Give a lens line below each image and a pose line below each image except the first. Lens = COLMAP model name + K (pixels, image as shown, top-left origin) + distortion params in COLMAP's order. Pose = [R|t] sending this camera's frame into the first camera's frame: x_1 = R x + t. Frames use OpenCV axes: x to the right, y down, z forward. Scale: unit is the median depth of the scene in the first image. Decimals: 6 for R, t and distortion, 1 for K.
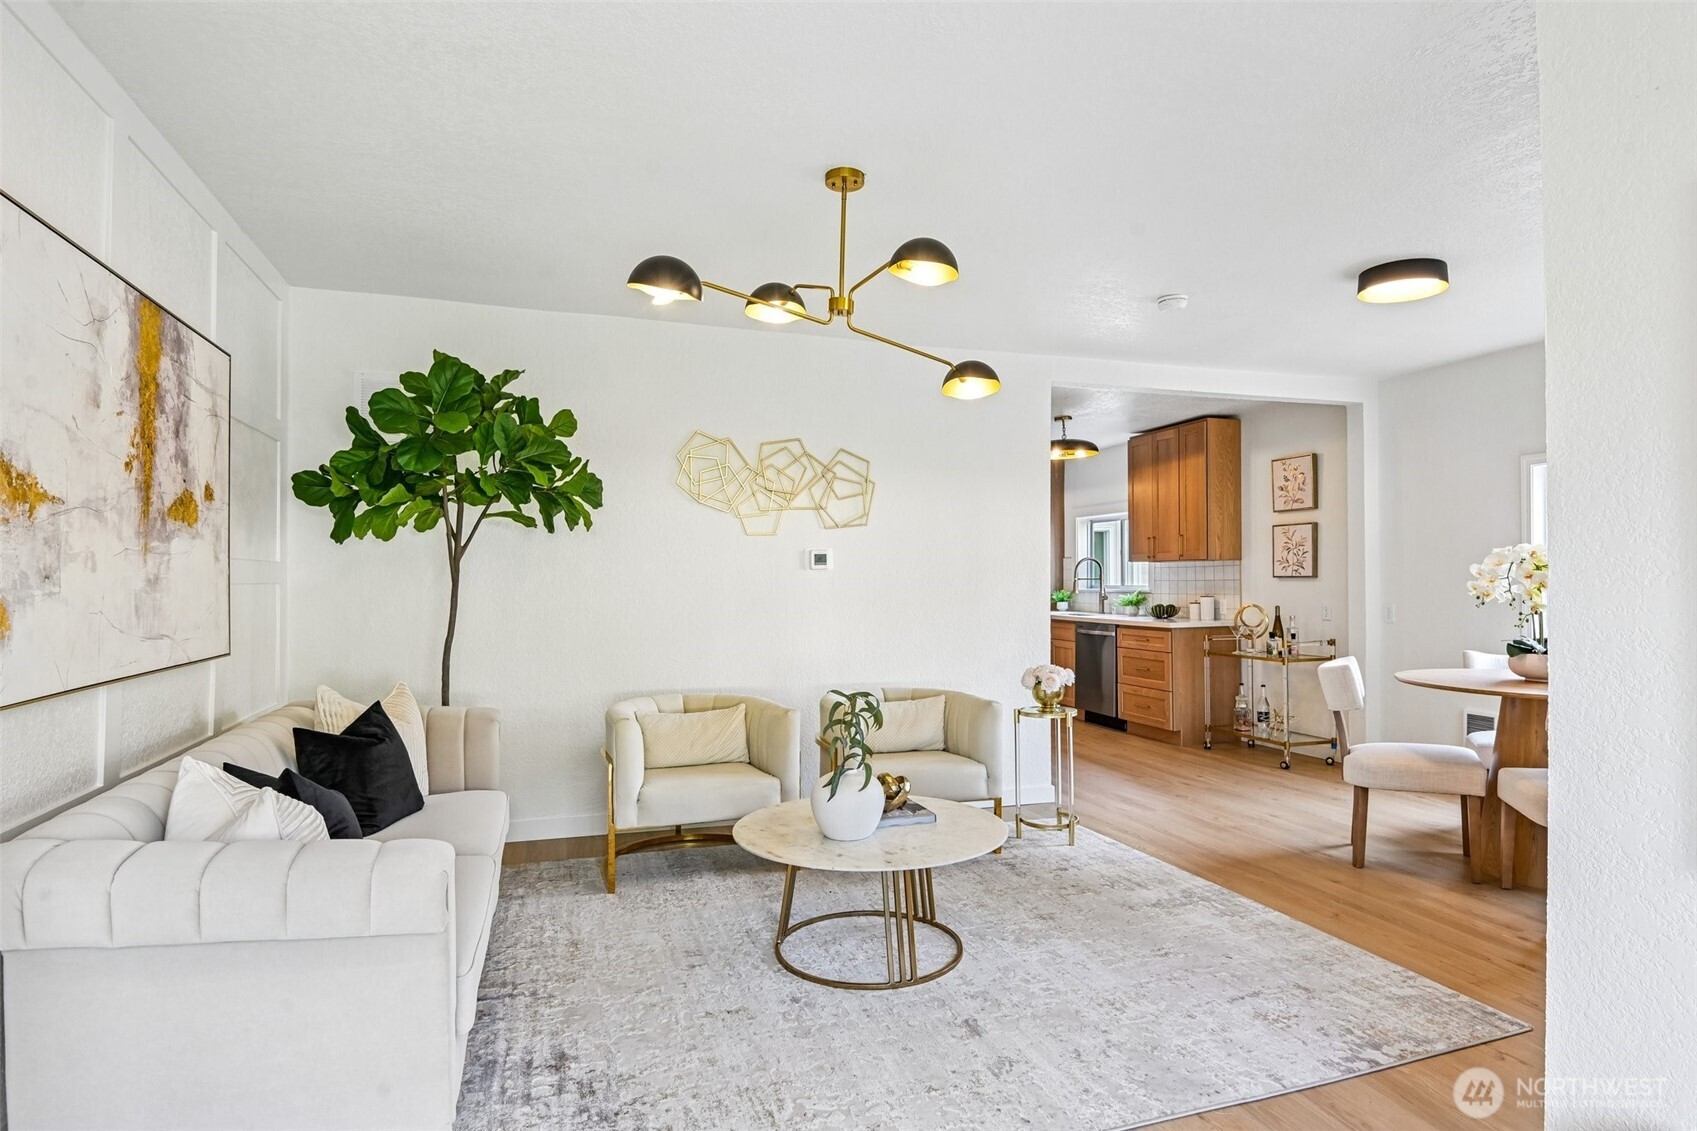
lens RADIAL K [[888.2, 0, 848.5], [0, 888.2, 565.5], [0, 0, 1]] dist [0.010371, -0.000958]
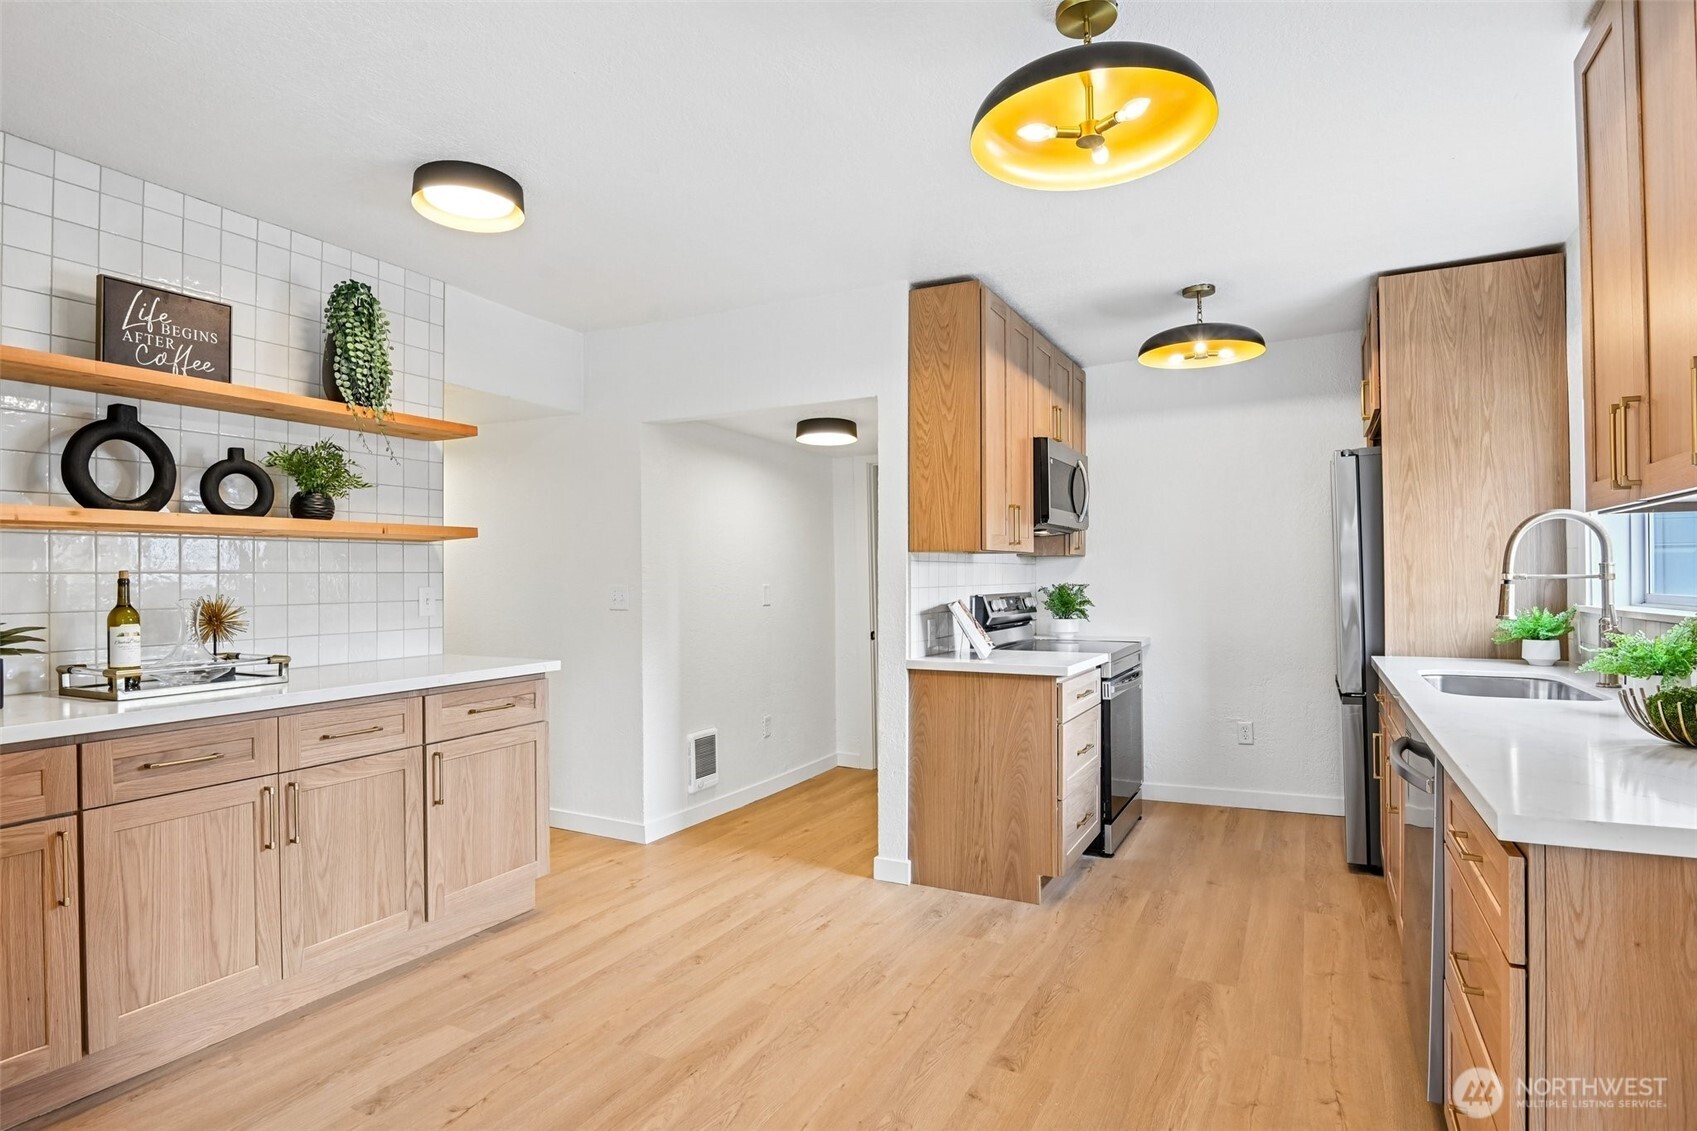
lens RADIAL K [[857.4, 0, 855.5], [0, 857.4, 570.0], [0, 0, 1]] dist [-0.027641, -0.001134]
pose [[0.715338, -0.006506, -0.698749, 0.286965], [0.013677, 0.999895, 0.004691, 0.007377], [0.698645, -0.012913, 0.715352, 0.578602]]
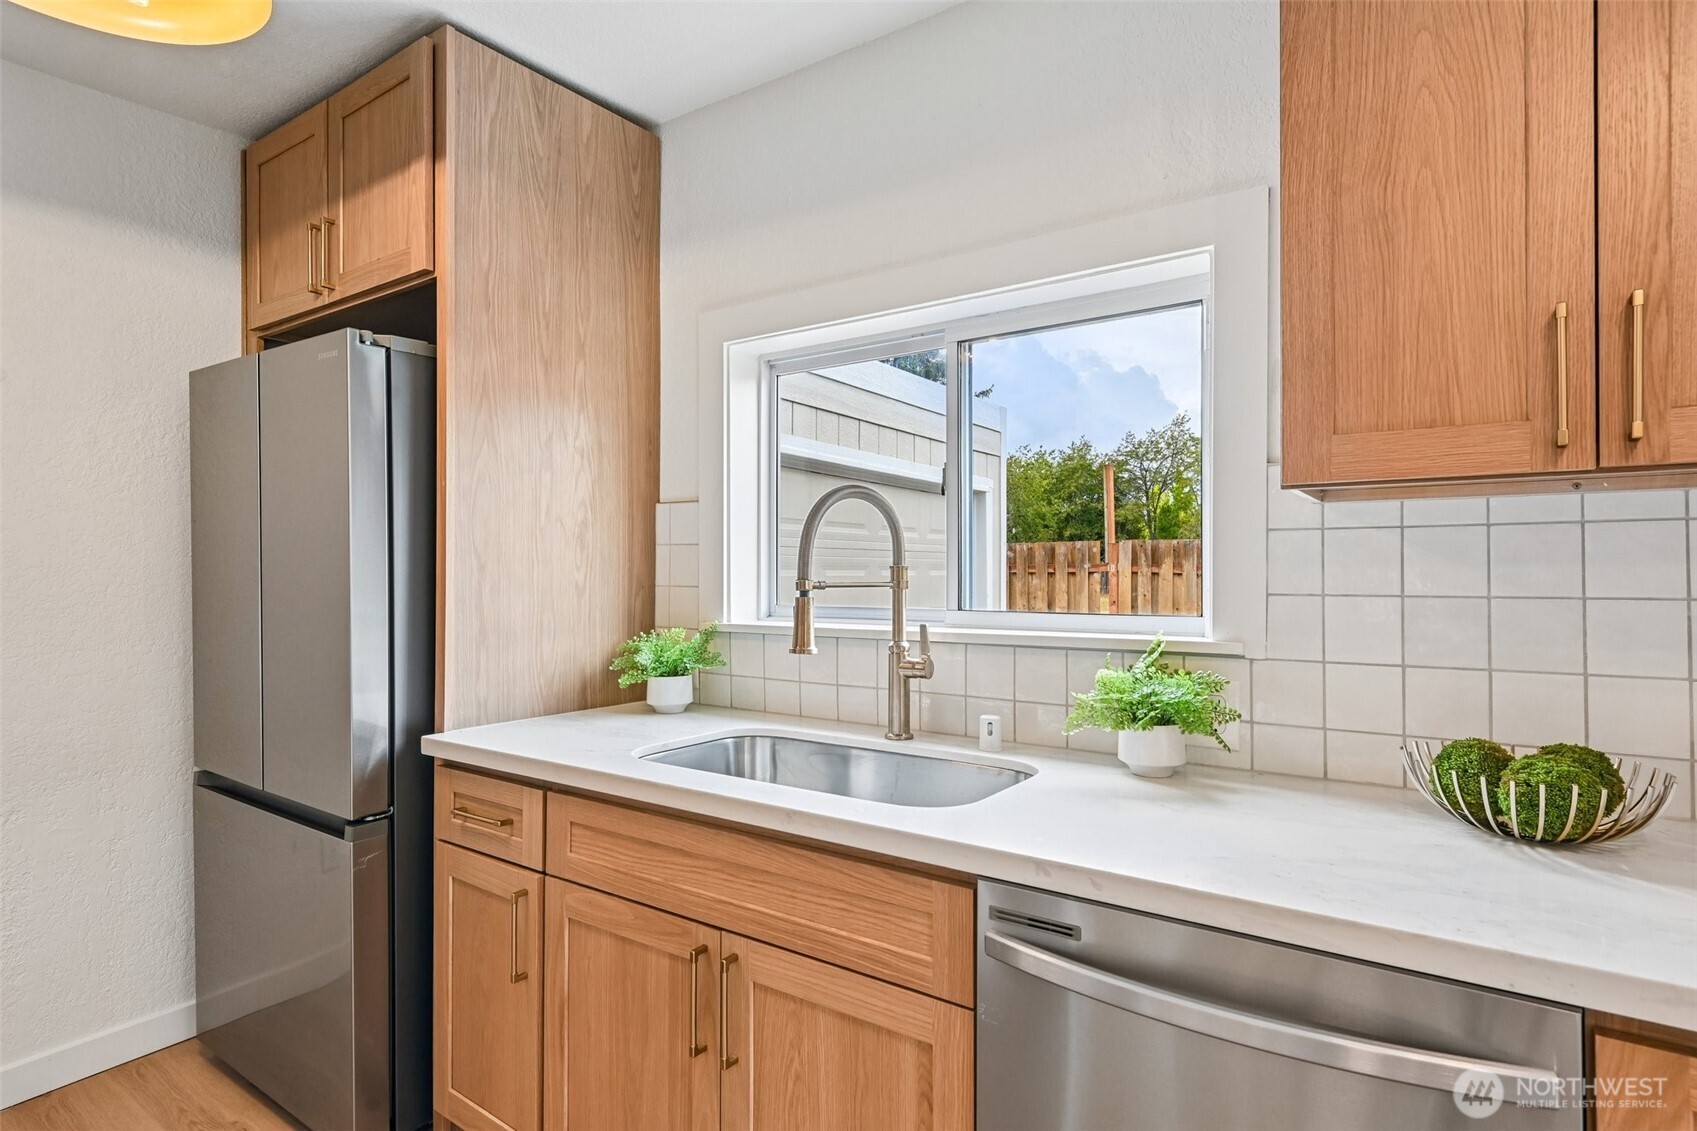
lens RADIAL K [[888.2, 0, 848.5], [0, 888.2, 565.5], [0, 0, 1]] dist [0.010371, -0.000958]
pose [[0.786977, 0.009163, 0.616914, 0.130181], [-0.011428, 0.999935, -0.000273, 0.009924], [-0.616876, -0.006835, 0.787031, 0.794154]]
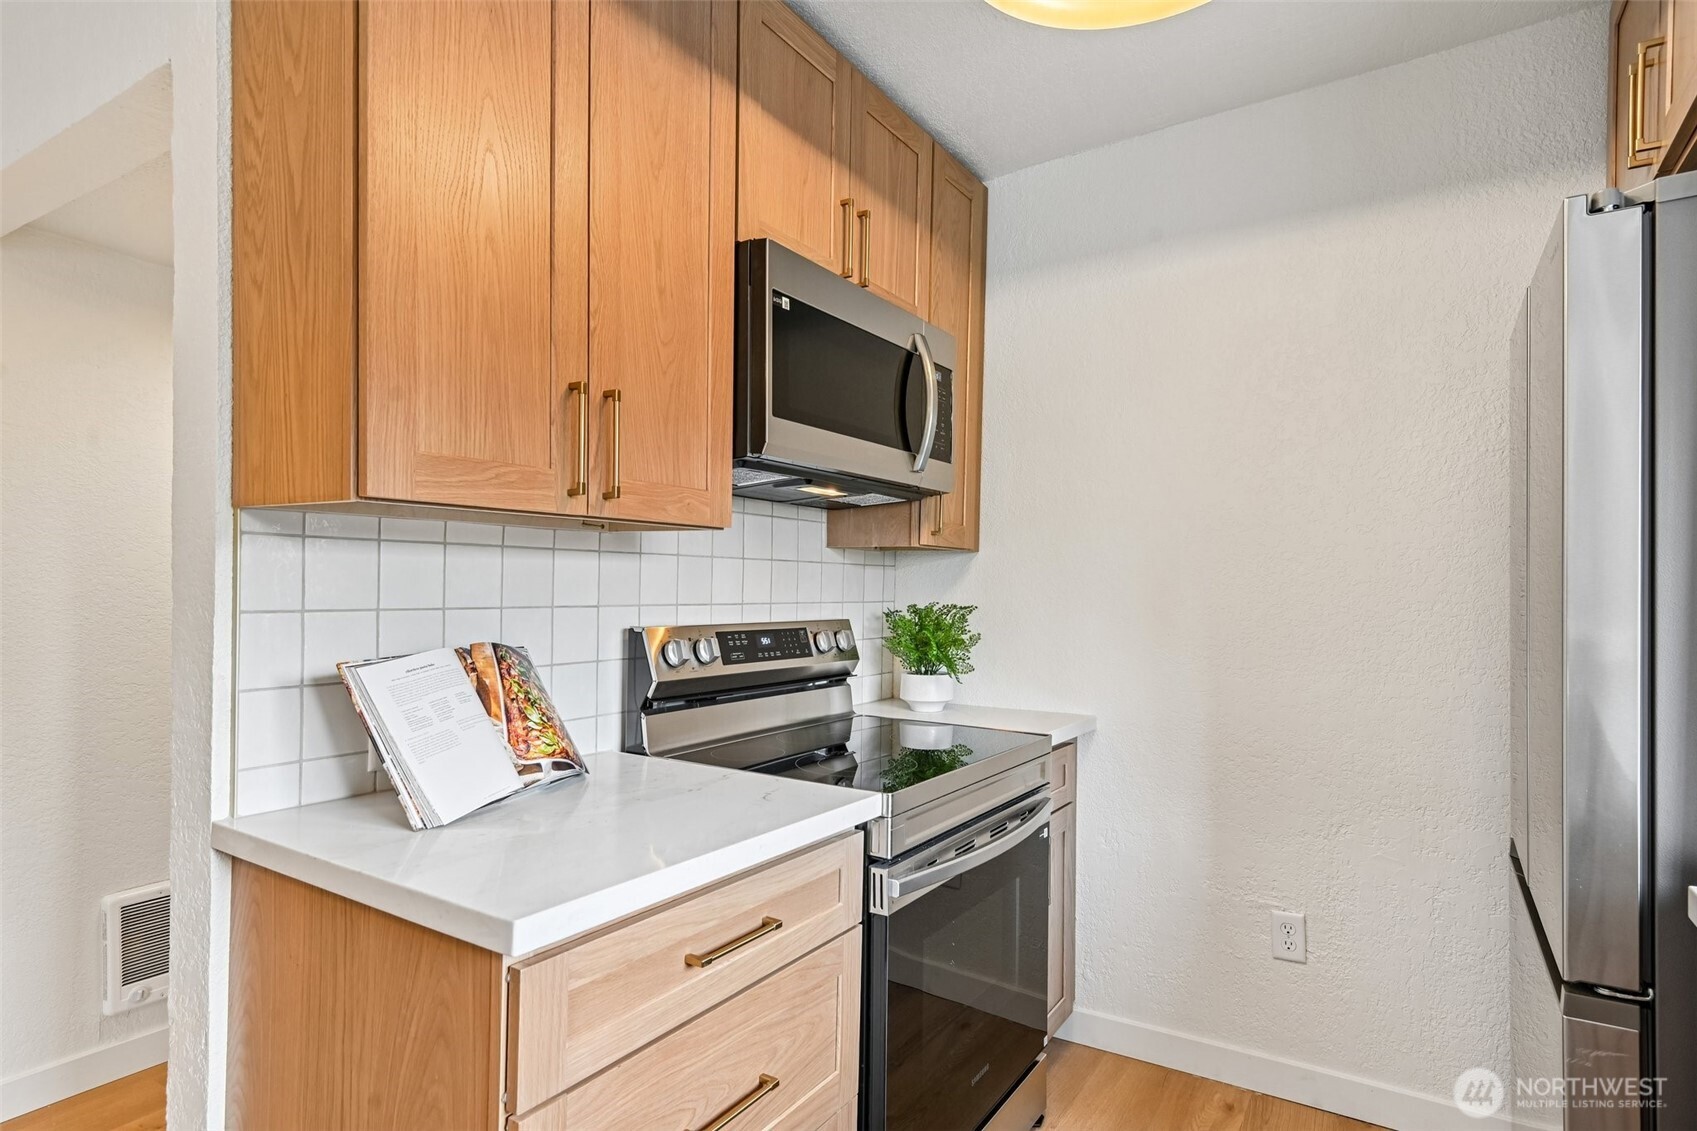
lens RADIAL K [[889.5, 0, 856.4], [0, 889.5, 596.0], [0, 0, 1]] dist [0.009916, -0.000222]
pose [[0.658110, 0.020775, -0.752635, 0.198779], [-0.005088, 0.999719, 0.023146, 0.011588], [0.752905, -0.011403, 0.658031, 0.865499]]
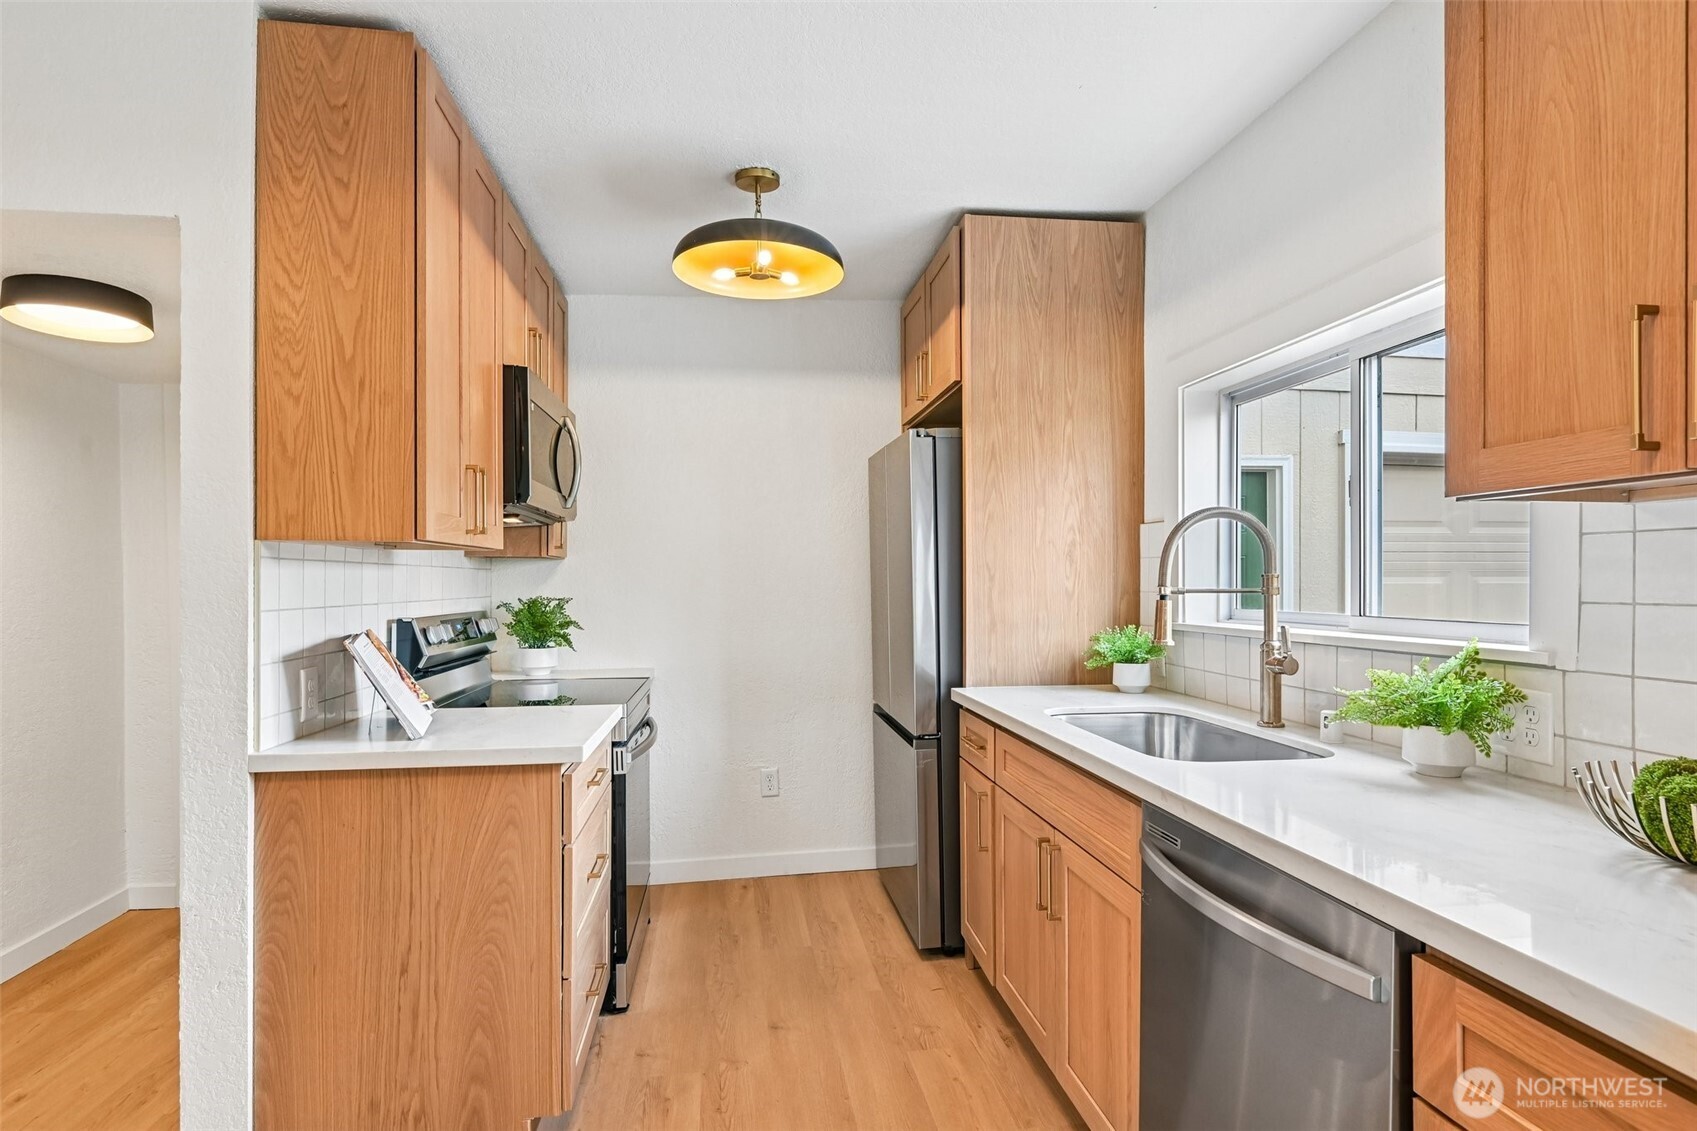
lens RADIAL K [[880.5, 0, 845.3], [0, 880.5, 586.2], [0, 0, 1]] dist [0.002735, -0.001616]
pose [[0.988550, 0.001522, -0.150884, 0.192928], [0.001332, 0.999822, 0.018807, 0.008316], [0.150886, -0.018793, 0.988372, 0.699166]]
